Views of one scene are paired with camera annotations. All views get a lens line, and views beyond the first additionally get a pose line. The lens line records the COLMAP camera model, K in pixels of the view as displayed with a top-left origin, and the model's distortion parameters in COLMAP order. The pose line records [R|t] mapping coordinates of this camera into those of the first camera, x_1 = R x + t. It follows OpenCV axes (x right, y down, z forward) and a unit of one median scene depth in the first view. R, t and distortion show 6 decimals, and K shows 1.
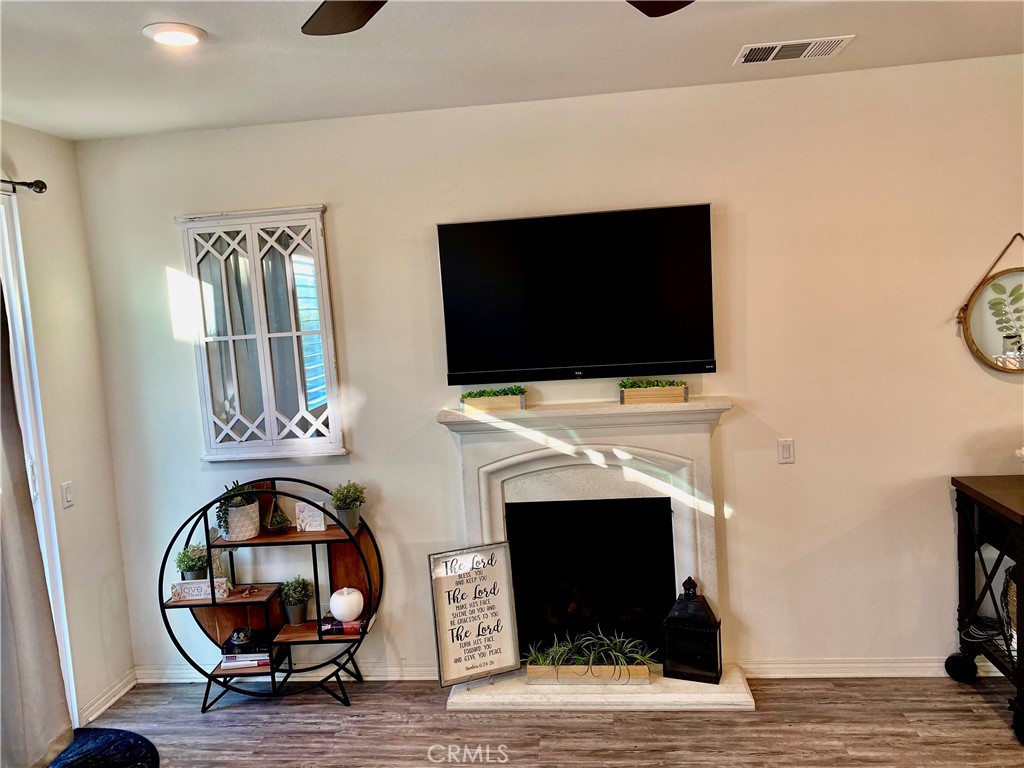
lens RADIAL K [[780.8, 0, 515.2], [0, 780.8, 376.8], [0, 0, 1]] dist [0.059718, -0.064525]
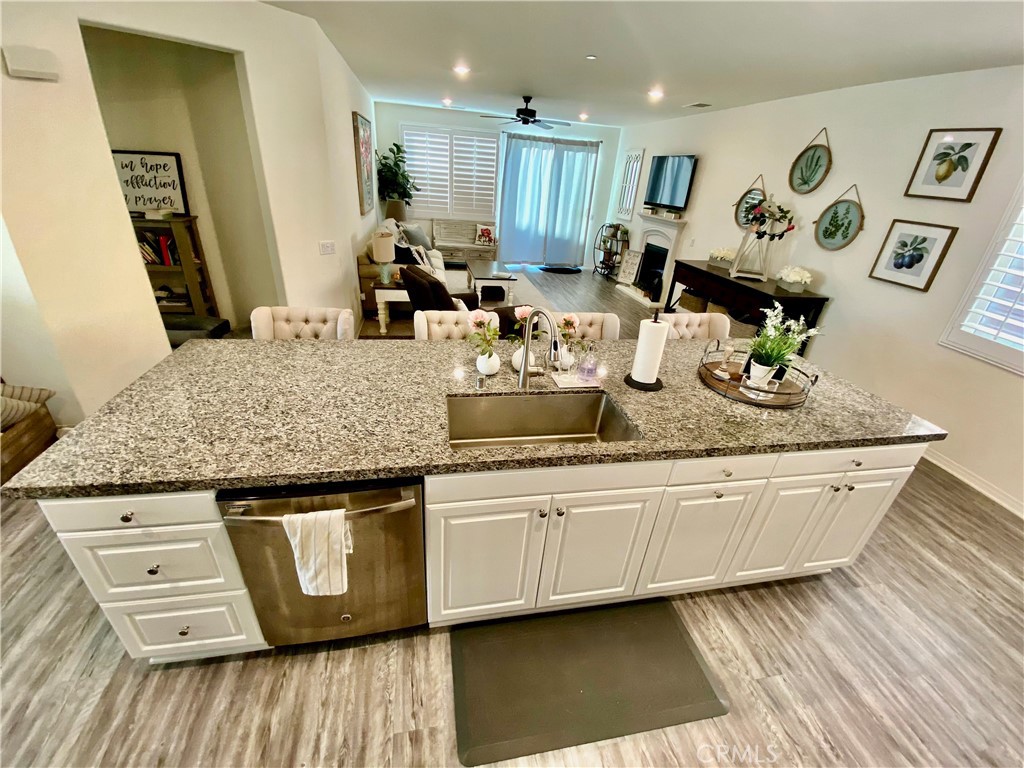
lens RADIAL K [[412.3, 0, 512.0], [0, 412.3, 386.2], [0, 0, 1]] dist [0.021458, -0.021212]
pose [[0.284387, 0.509079, -0.812380, 1.826081], [-0.177481, 0.860678, 0.477215, -0.077893], [0.942138, 0.008468, 0.335118, -0.262575]]
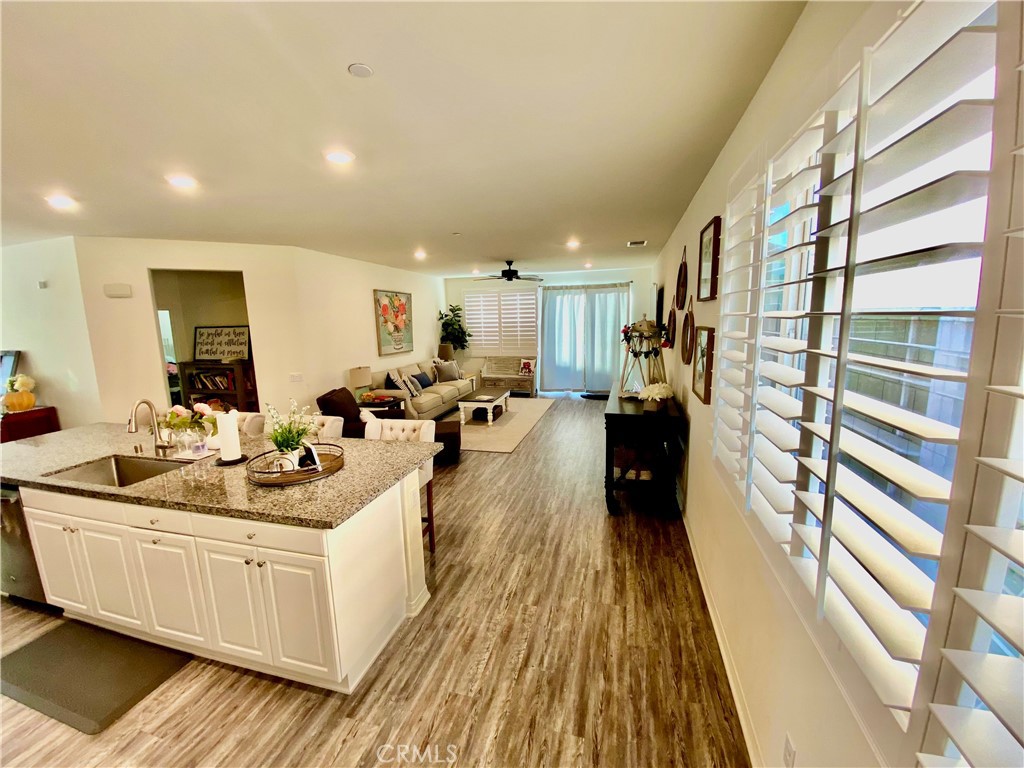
lens RADIAL K [[405.2, 0, 508.4], [0, 405.2, 389.6], [0, 0, 1]] dist [0.049958, -0.033708]
pose [[-0.161201, 0.234837, -0.958575, 2.000720], [-0.059151, 0.967233, 0.246905, -0.171798], [0.985147, 0.096502, -0.142028, 0.649603]]
